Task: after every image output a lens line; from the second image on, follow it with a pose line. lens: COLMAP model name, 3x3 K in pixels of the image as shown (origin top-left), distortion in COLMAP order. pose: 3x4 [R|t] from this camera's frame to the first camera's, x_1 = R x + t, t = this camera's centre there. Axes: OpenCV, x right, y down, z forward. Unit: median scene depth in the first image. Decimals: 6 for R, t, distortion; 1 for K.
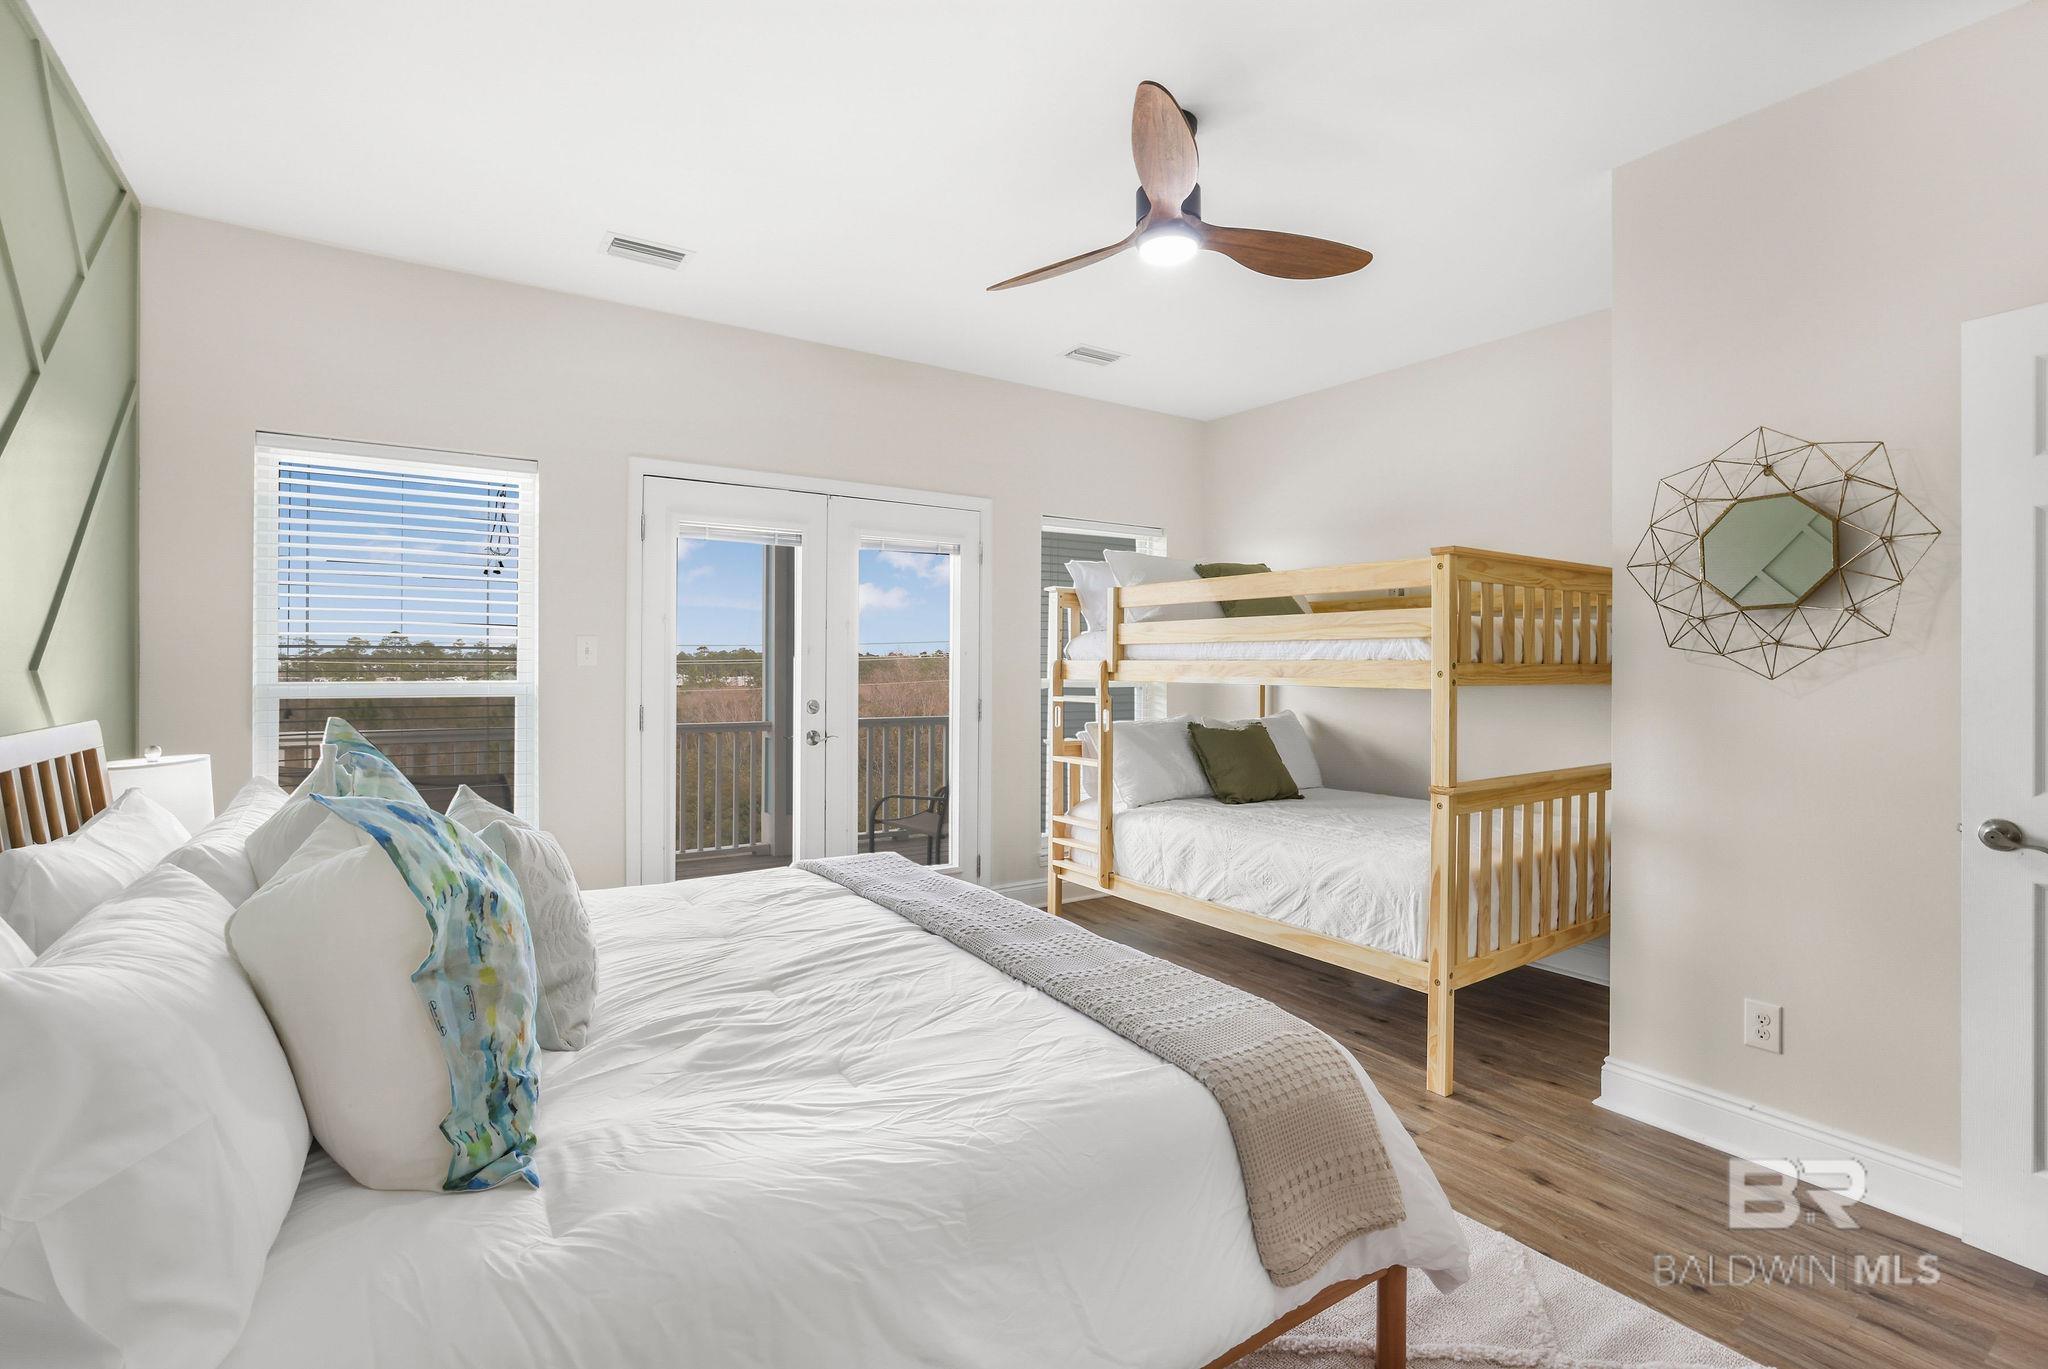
lens RADIAL K [[941.3, 0, 1016.6], [0, 941.3, 672.0], [0, 0, 1]] dist [-0.031076, 0.012253]
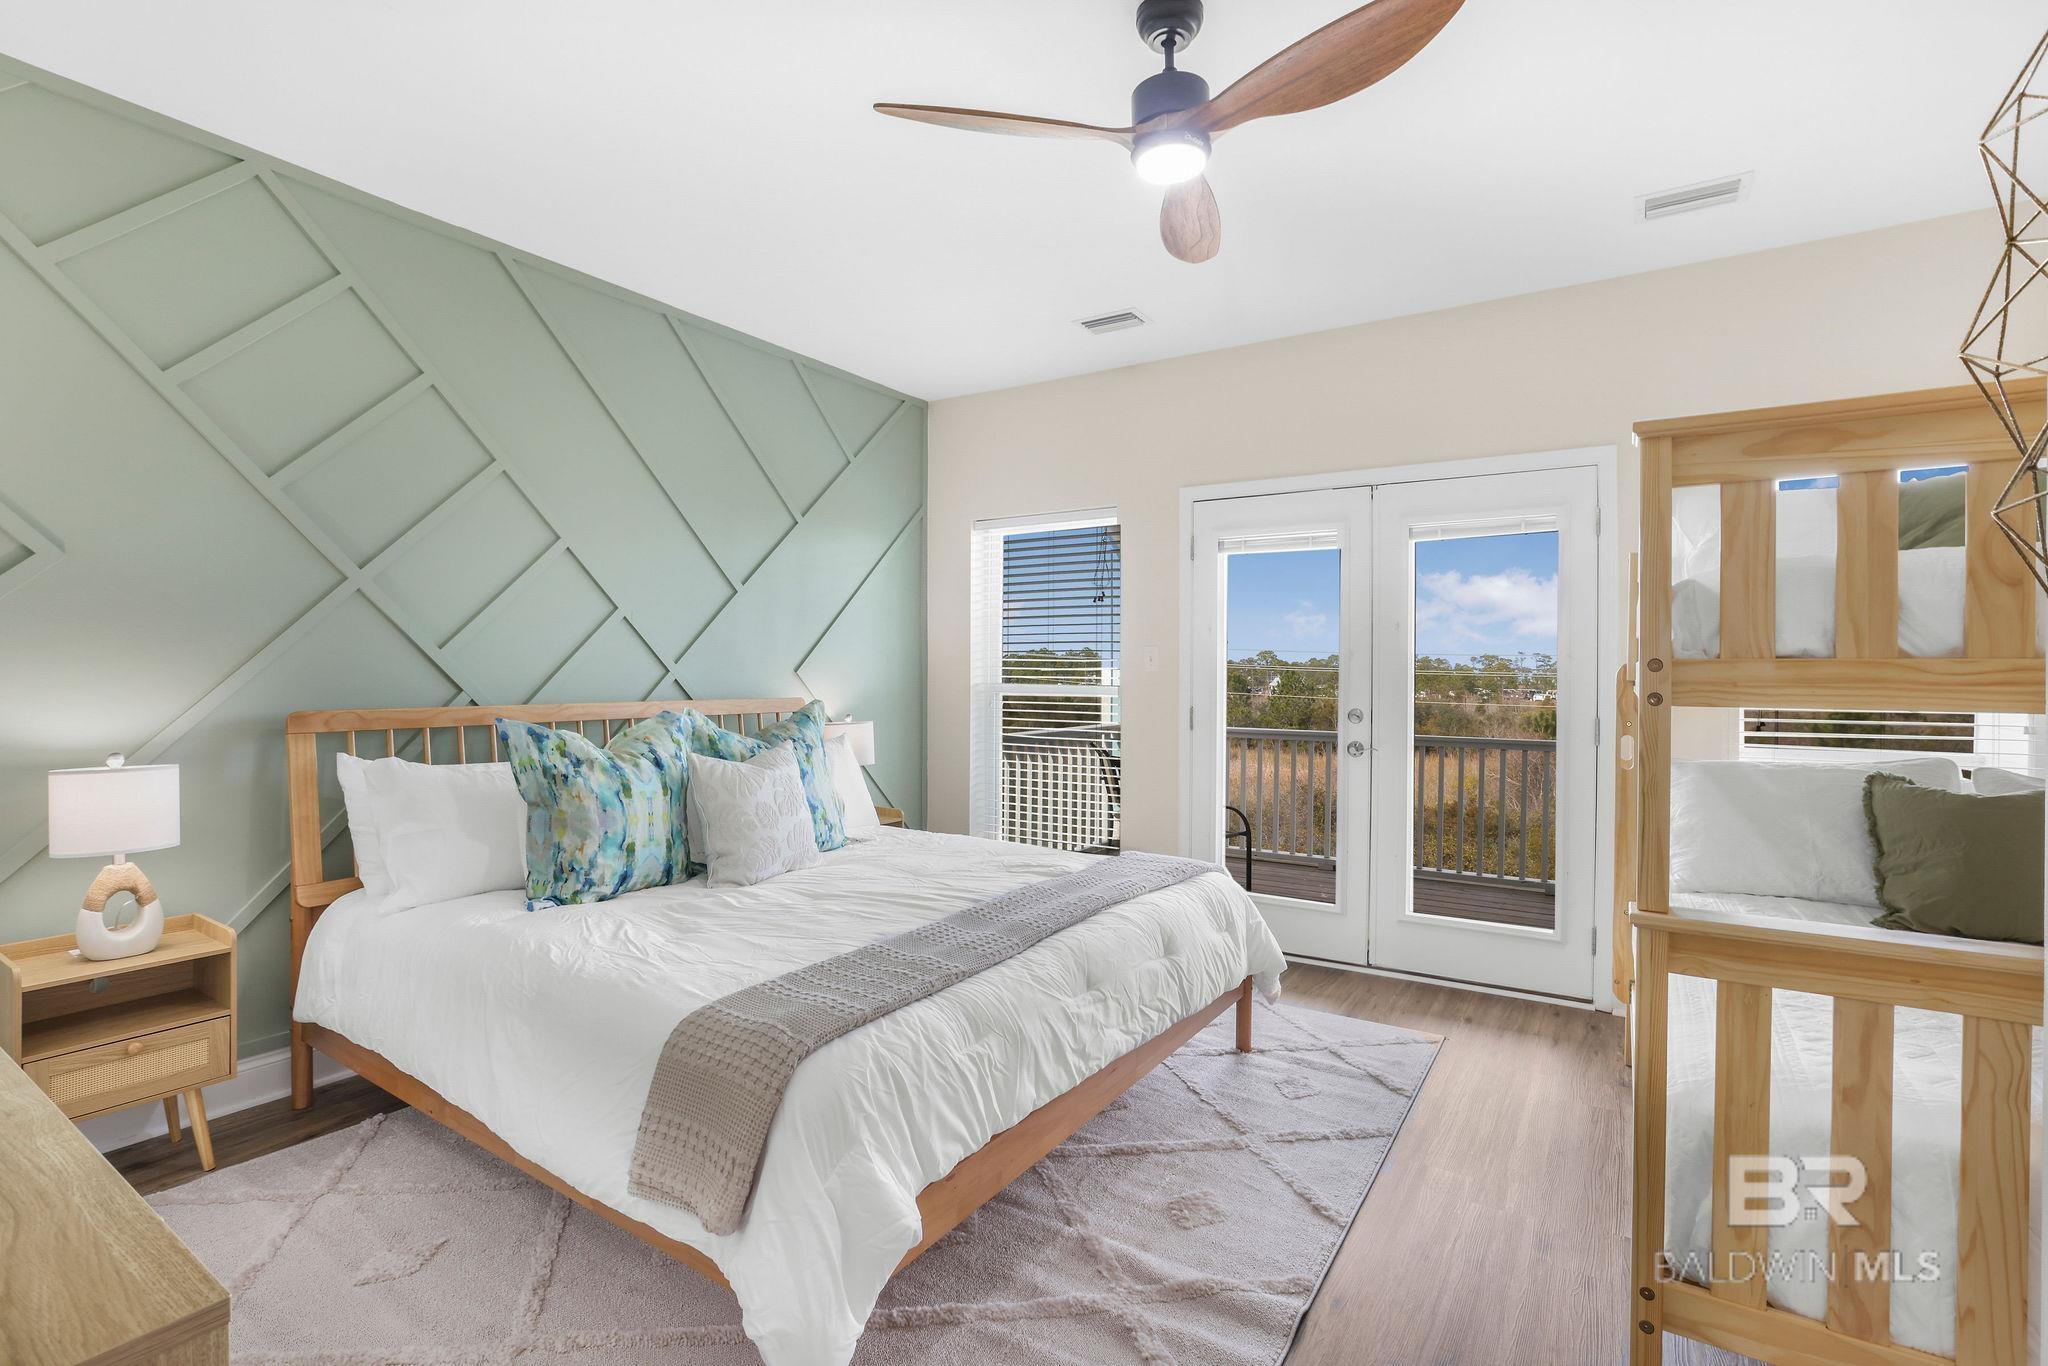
lens RADIAL K [[941.3, 0, 1013.2], [0, 941.3, 676.7], [0, 0, 1]] dist [-0.031076, 0.012253]
pose [[0.393604, 0.004052, -0.919271, 0.578044], [-0.014259, 0.999897, -0.001698, 0.004912], [0.919169, 0.013777, 0.393621, 0.371601]]
